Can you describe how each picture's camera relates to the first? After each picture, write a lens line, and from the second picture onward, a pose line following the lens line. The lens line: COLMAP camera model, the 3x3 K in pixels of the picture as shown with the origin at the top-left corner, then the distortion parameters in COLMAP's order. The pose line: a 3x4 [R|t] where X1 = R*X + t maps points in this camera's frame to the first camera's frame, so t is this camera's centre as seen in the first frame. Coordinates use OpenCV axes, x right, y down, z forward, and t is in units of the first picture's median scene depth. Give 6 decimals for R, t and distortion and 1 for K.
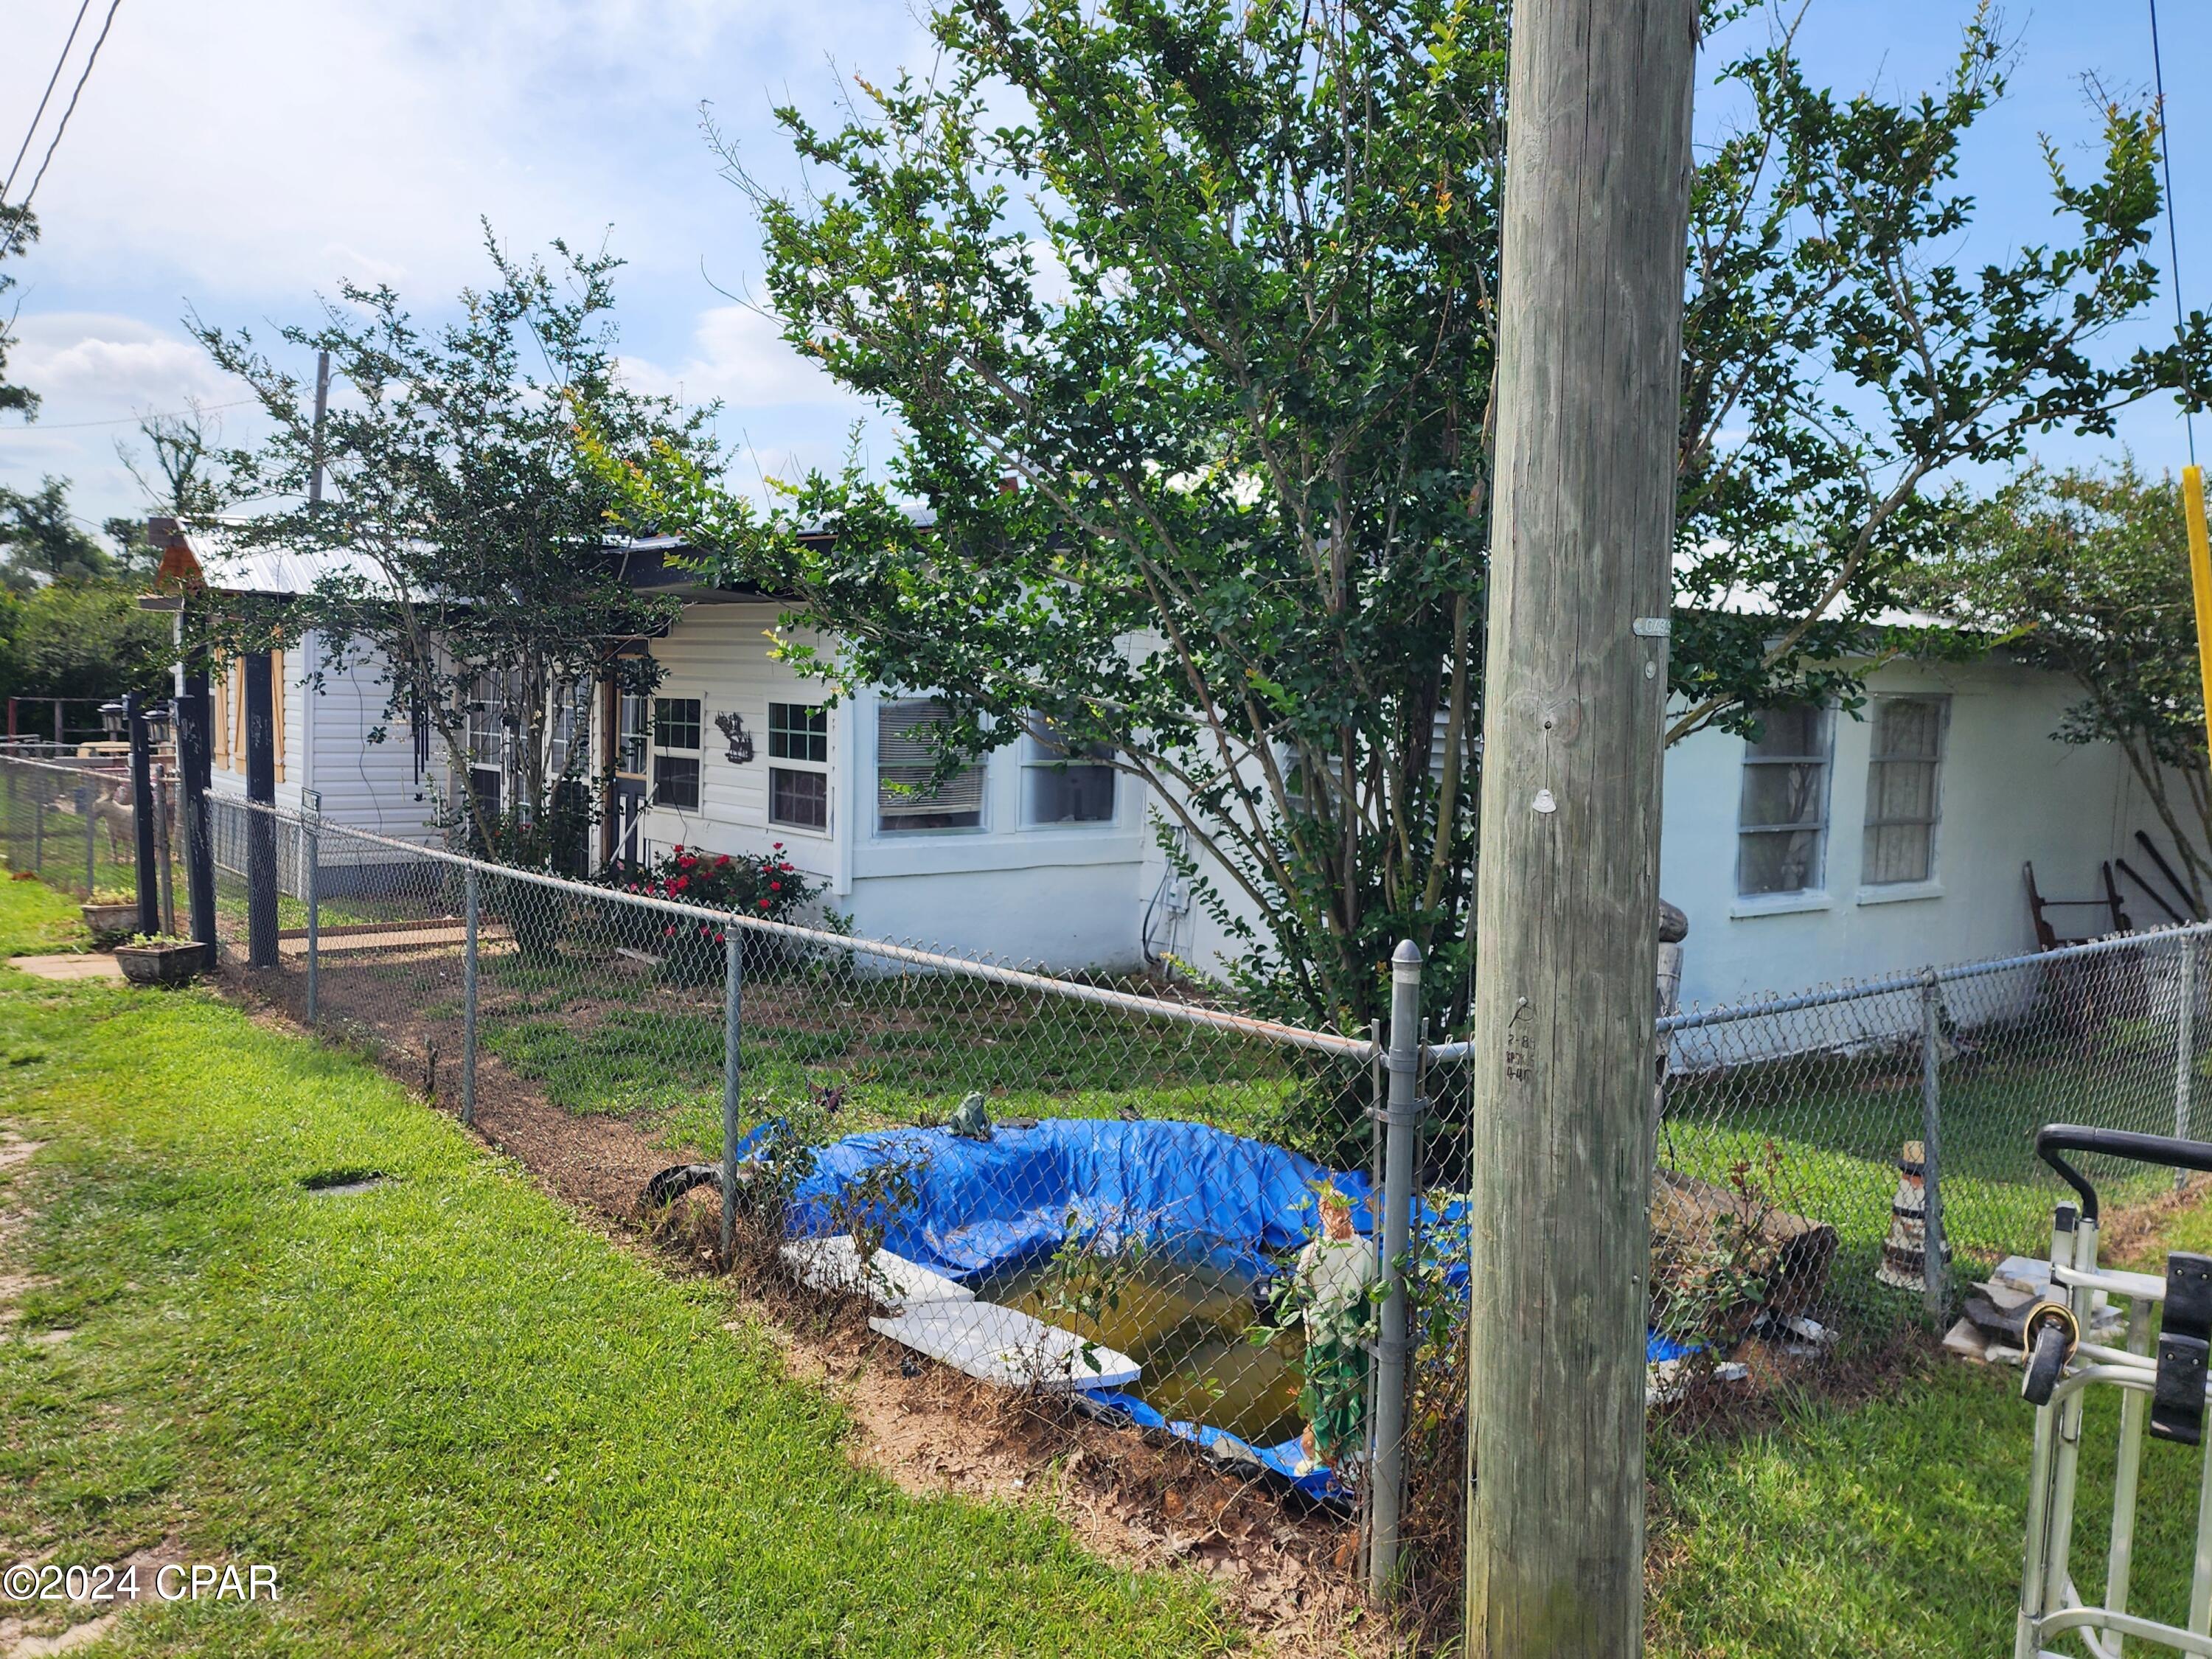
lens RADIAL K [[1476.3, 0, 1106.0], [0, 1476.3, 829.5], [0, 0, 1]] dist [0.045661, 0.000101]
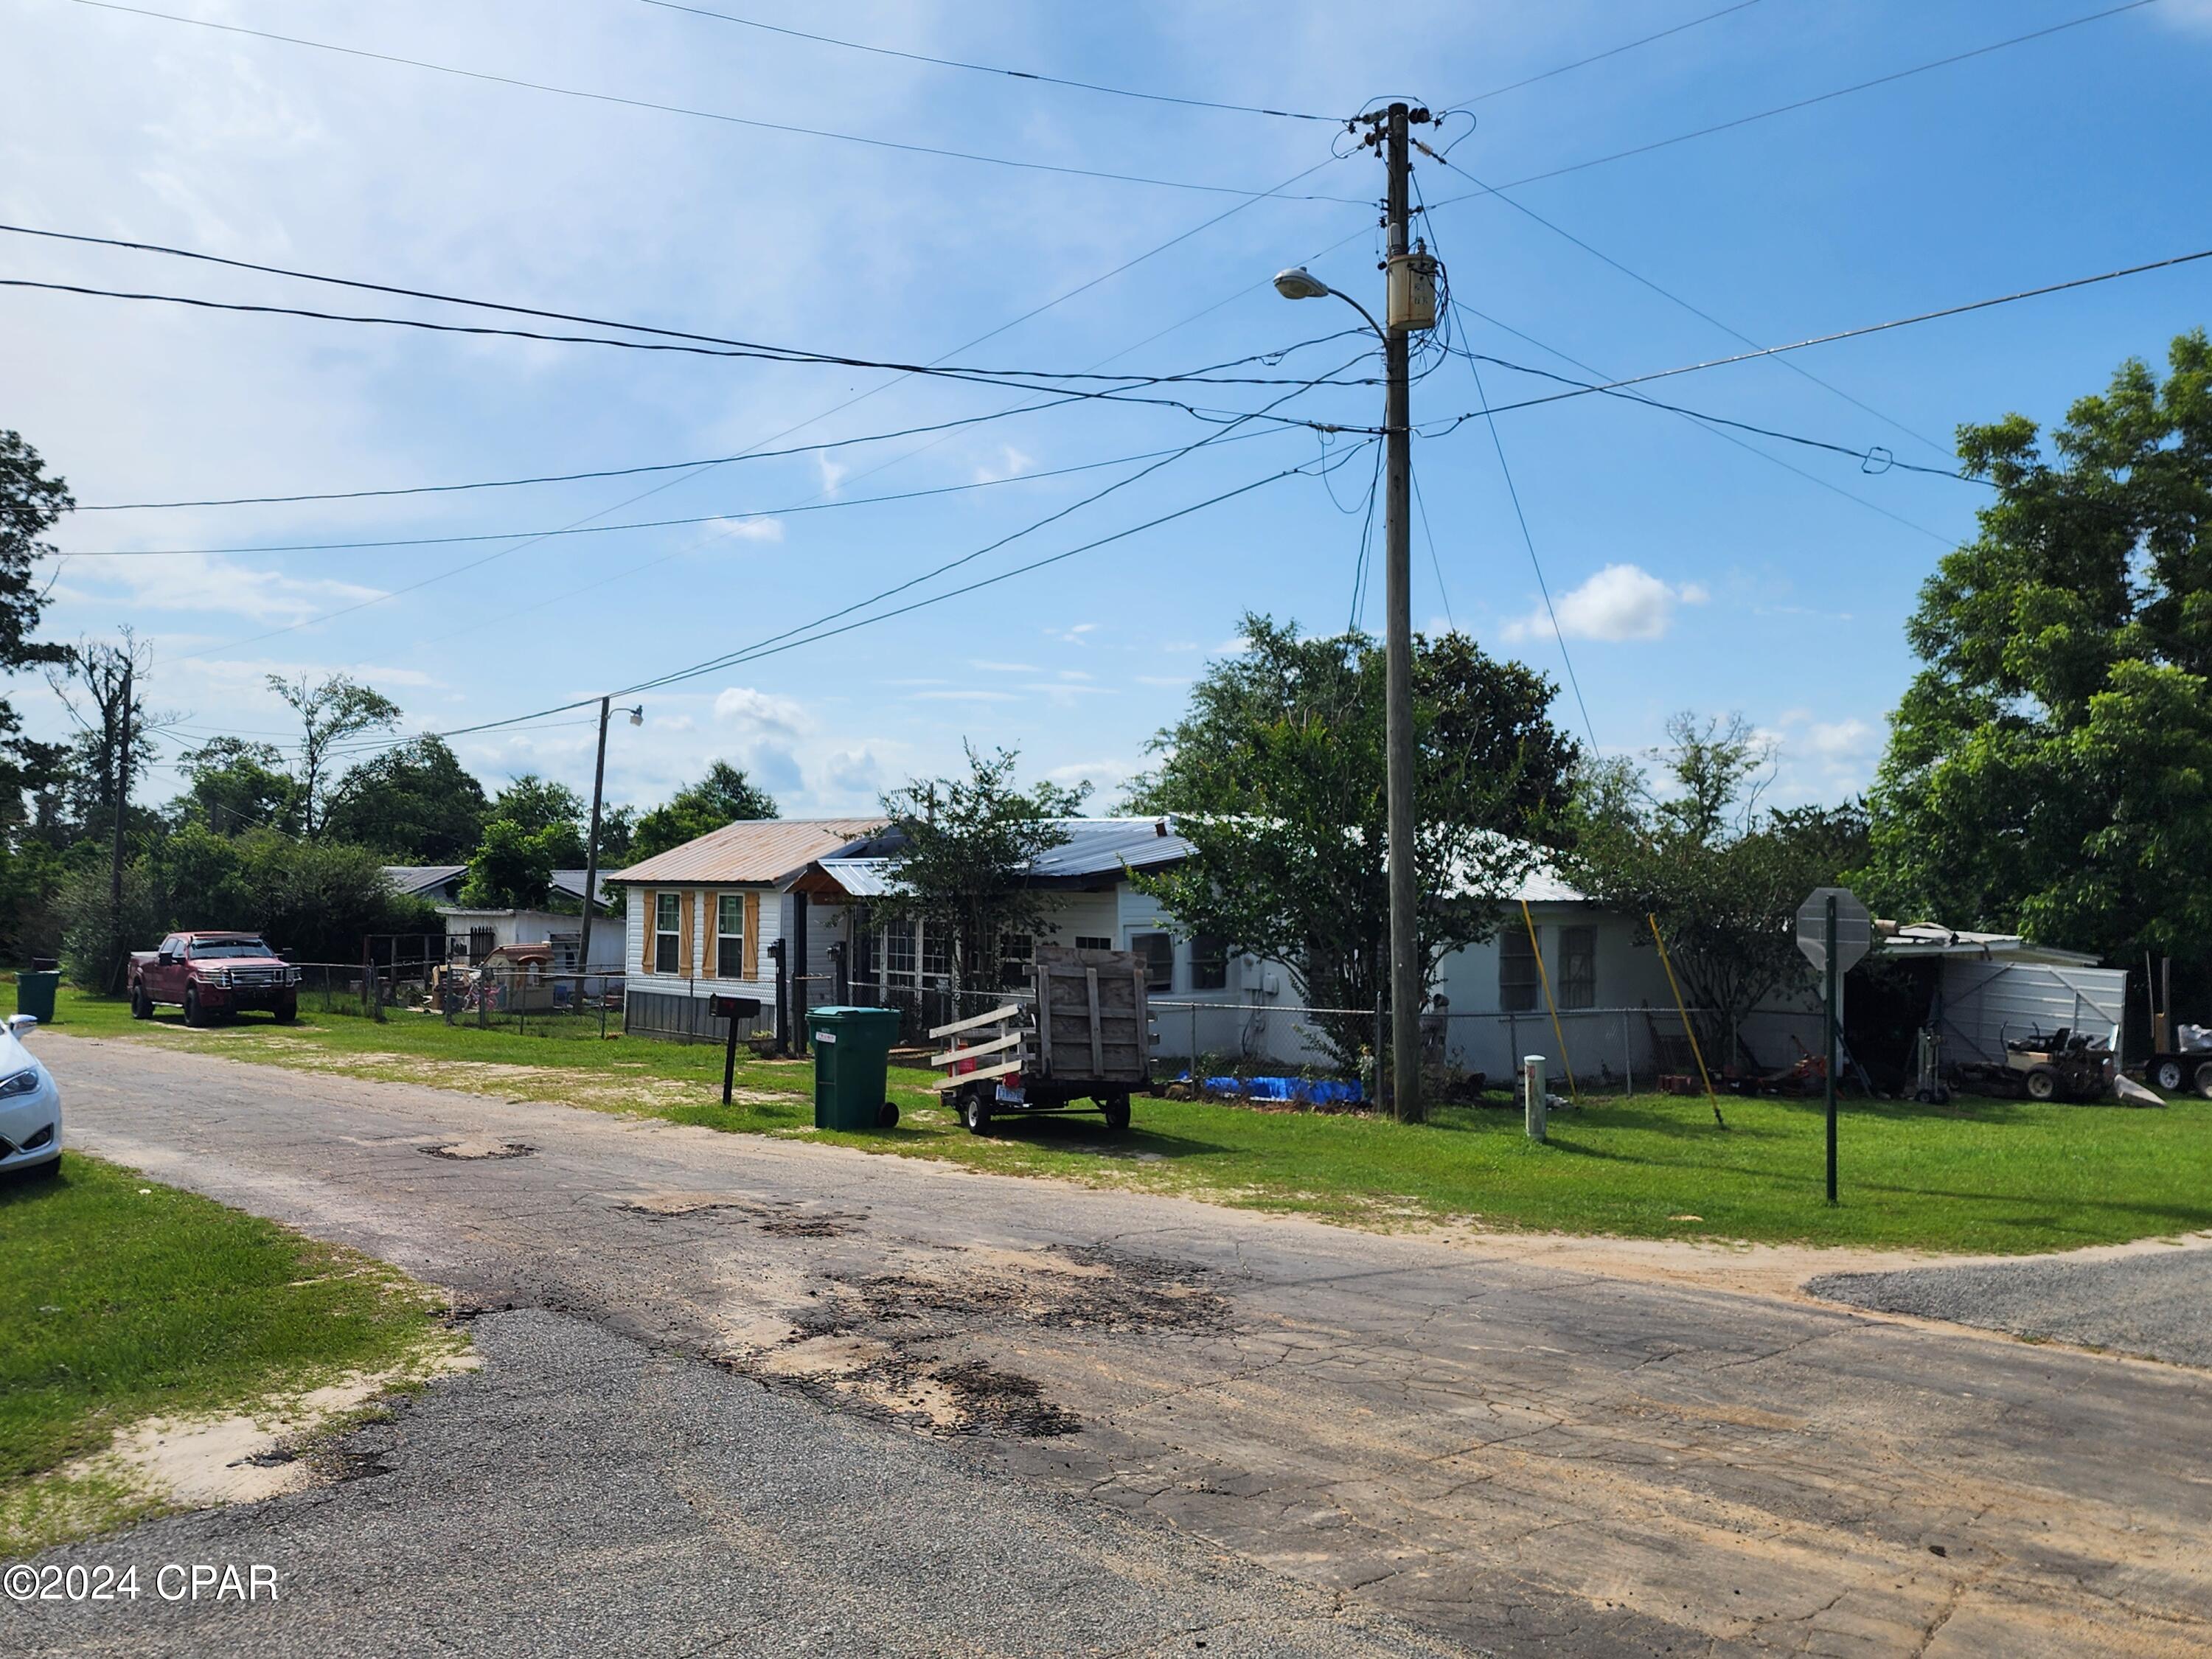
lens RADIAL K [[1476.3, 0, 1106.0], [0, 1476.3, 829.5], [0, 0, 1]] dist [0.045661, 0.000101]
pose [[0.998461, -0.014449, 0.053541, -0.296342], [0.021608, 0.990523, -0.135635, 0.056074], [-0.051073, 0.136583, 0.989311, -1.203440]]
